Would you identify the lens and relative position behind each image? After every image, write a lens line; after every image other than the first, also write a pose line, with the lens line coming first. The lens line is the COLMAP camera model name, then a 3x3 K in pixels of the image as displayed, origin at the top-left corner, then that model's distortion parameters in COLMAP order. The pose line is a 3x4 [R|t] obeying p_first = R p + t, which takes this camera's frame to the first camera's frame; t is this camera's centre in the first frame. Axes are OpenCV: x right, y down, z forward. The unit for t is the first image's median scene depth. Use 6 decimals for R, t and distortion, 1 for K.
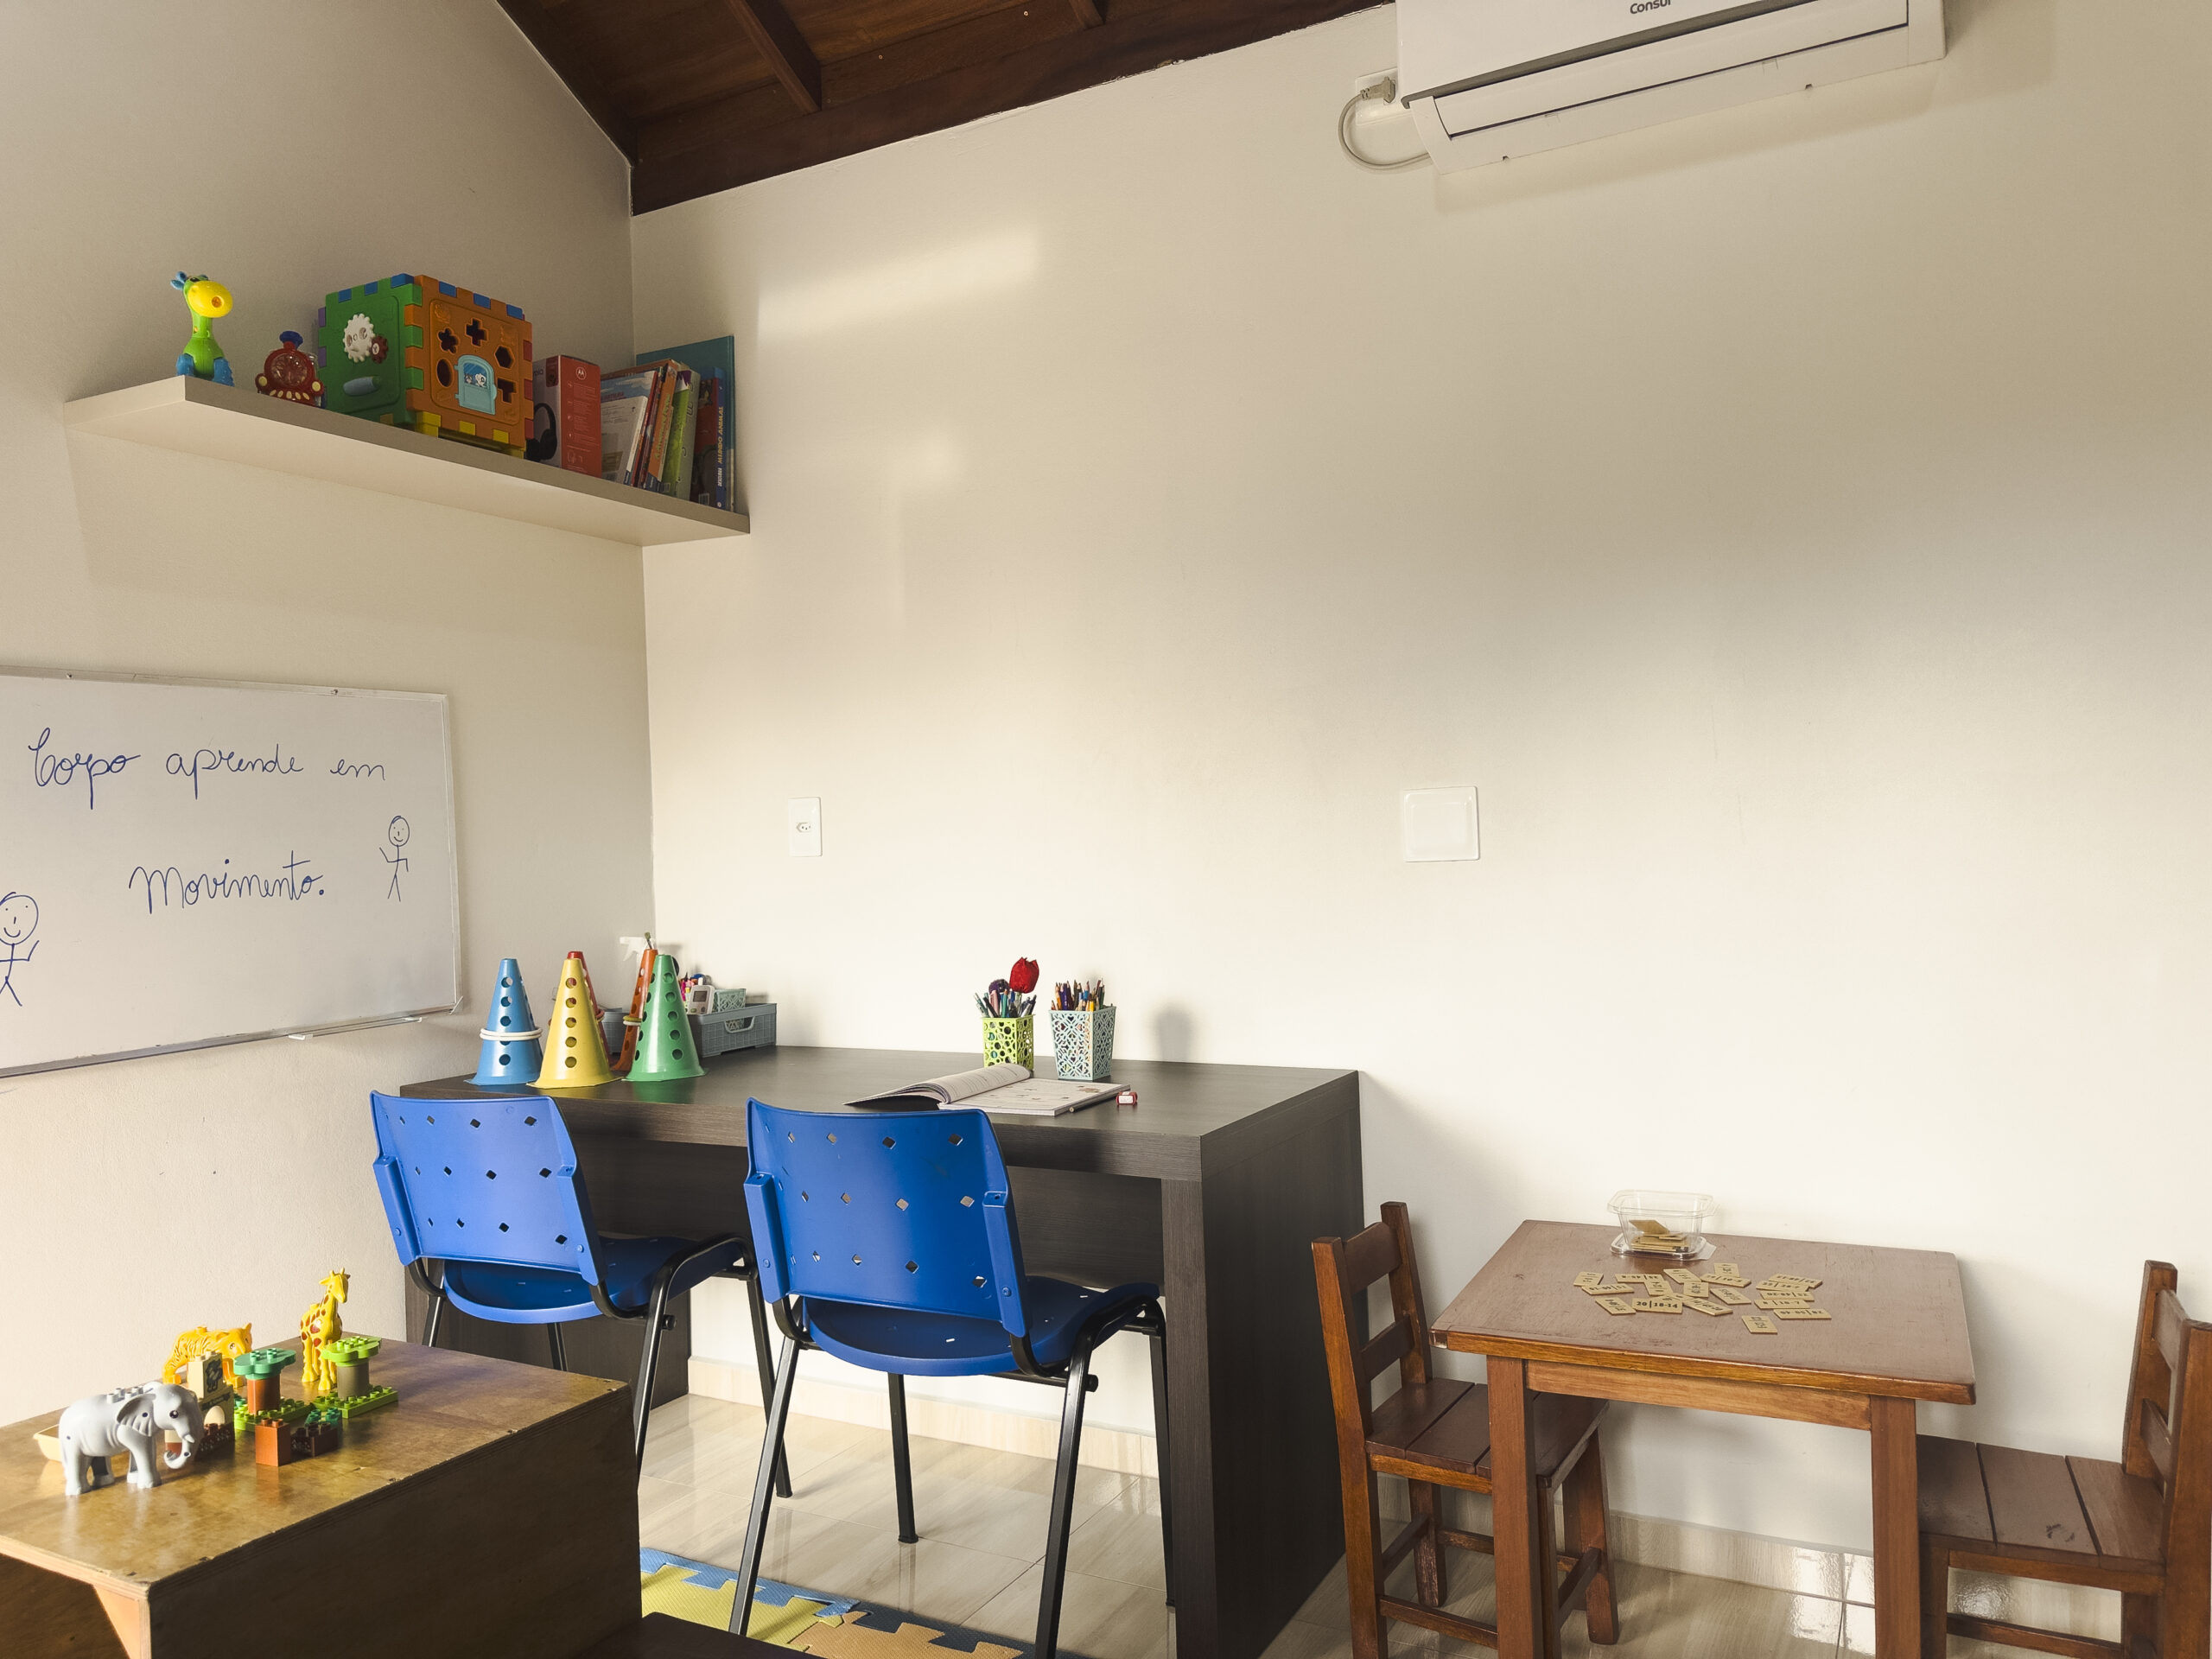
lens RADIAL K [[1557.8, 0, 1109.6], [0, 1557.8, 835.4], [0, 0, 1]] dist [0.007152, 0.000912]
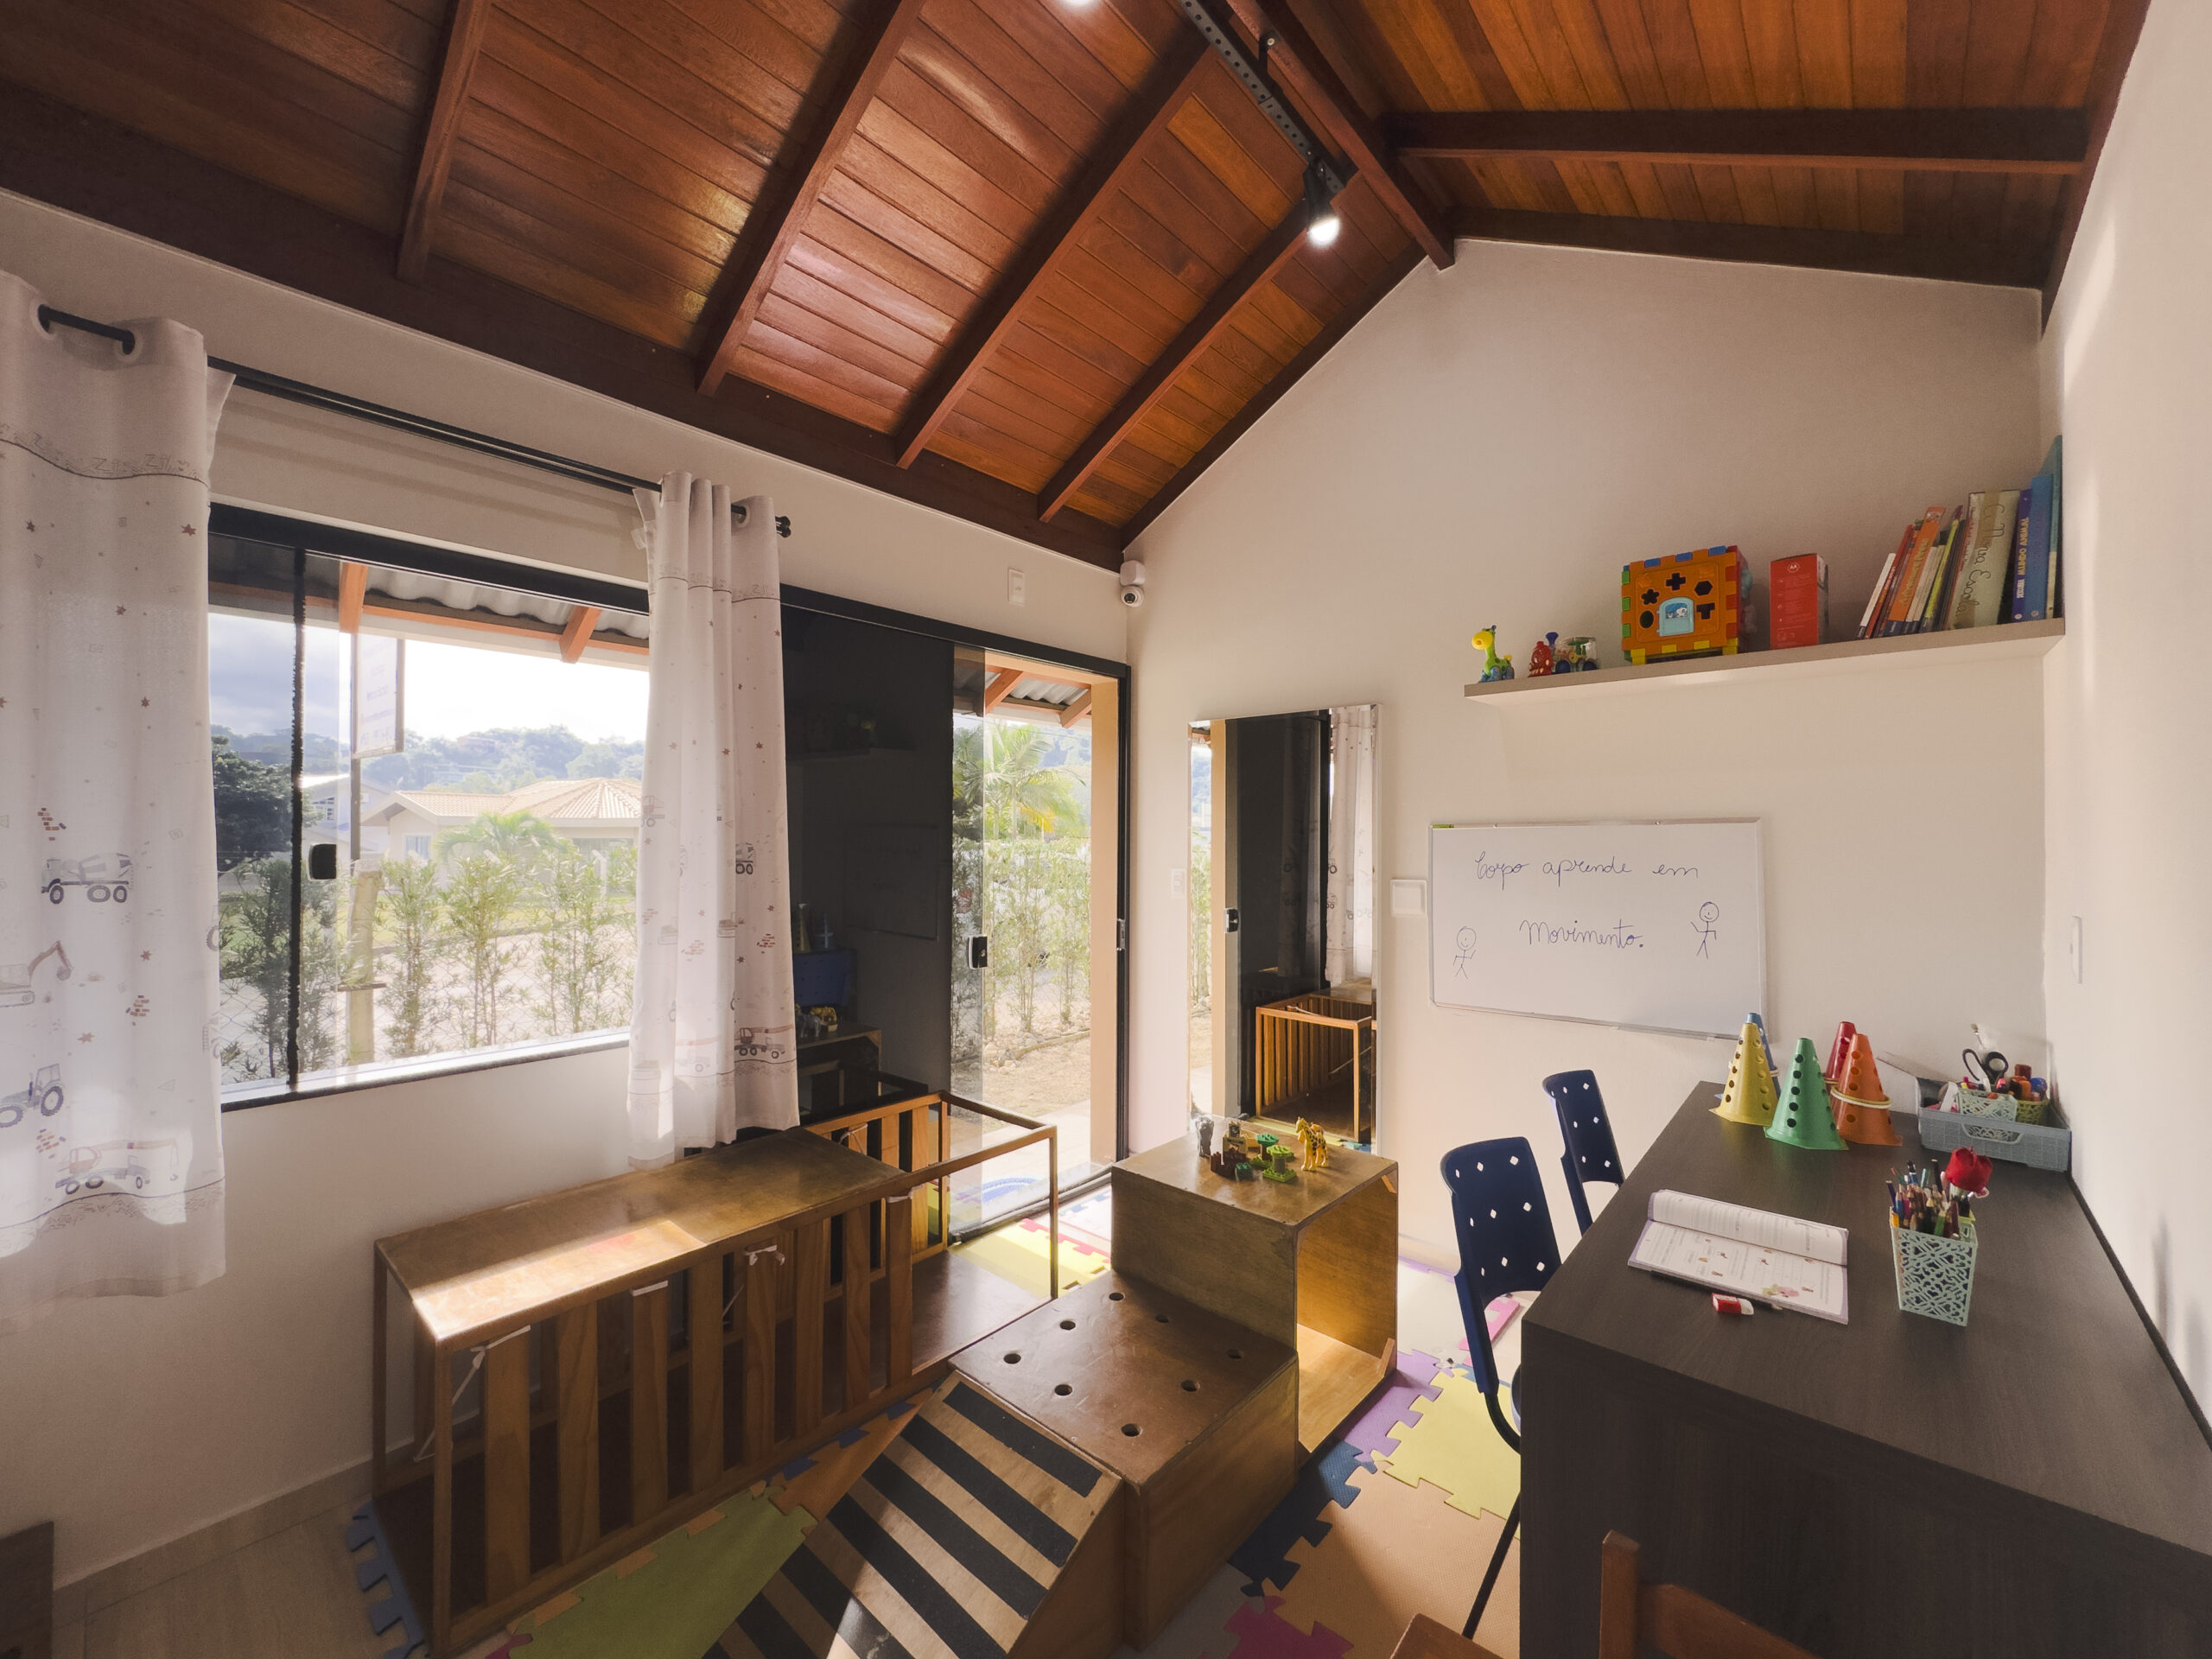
lens RADIAL K [[881.0, 0, 1110.5], [0, 881.0, 830.3], [0, 0, 1]] dist [-0.000971, 0.000003]
pose [[-0.228417, 0.042288, -0.972644, 0.530208], [0.022636, 0.999017, 0.038119, -0.135702], [0.973300, -0.013310, -0.229150, 0.682296]]
